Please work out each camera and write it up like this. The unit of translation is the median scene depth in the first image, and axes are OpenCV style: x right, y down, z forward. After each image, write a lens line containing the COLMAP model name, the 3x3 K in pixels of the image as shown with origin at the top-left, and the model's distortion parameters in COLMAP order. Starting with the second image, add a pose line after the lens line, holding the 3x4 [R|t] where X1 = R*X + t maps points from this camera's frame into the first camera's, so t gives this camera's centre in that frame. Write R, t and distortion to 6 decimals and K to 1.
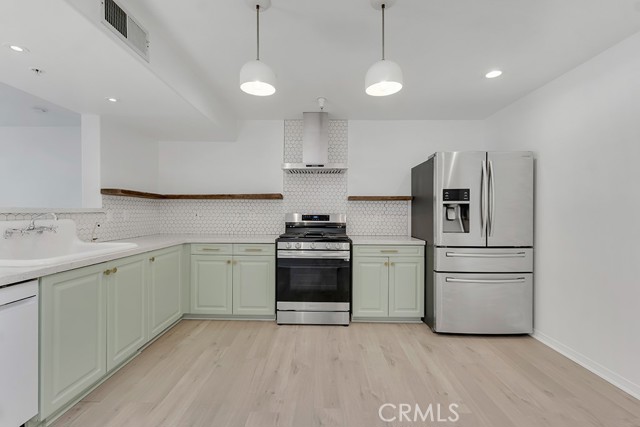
lens RADIAL K [[287.1, 0, 318.7], [0, 287.1, 213.8], [0, 0, 1]] dist [0.004259, 0.000205]
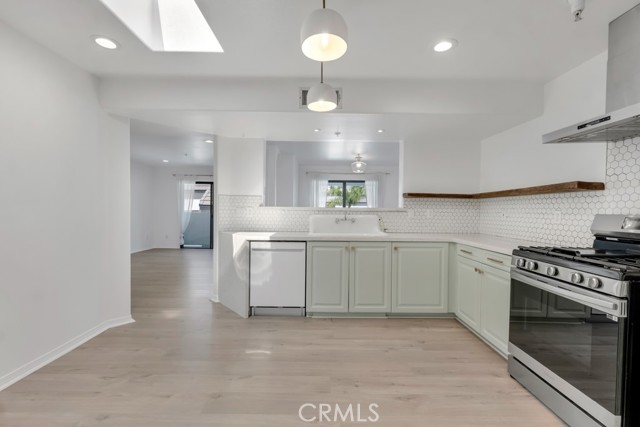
lens RADIAL K [[287.1, 0, 317.8], [0, 287.1, 213.6], [0, 0, 1]] dist [0.004259, 0.000205]
pose [[0.016277, 0.010155, -0.999816, 0.534962], [-0.018104, 0.999787, 0.009860, 0.001335], [0.999704, 0.017940, 0.016457, 0.521233]]
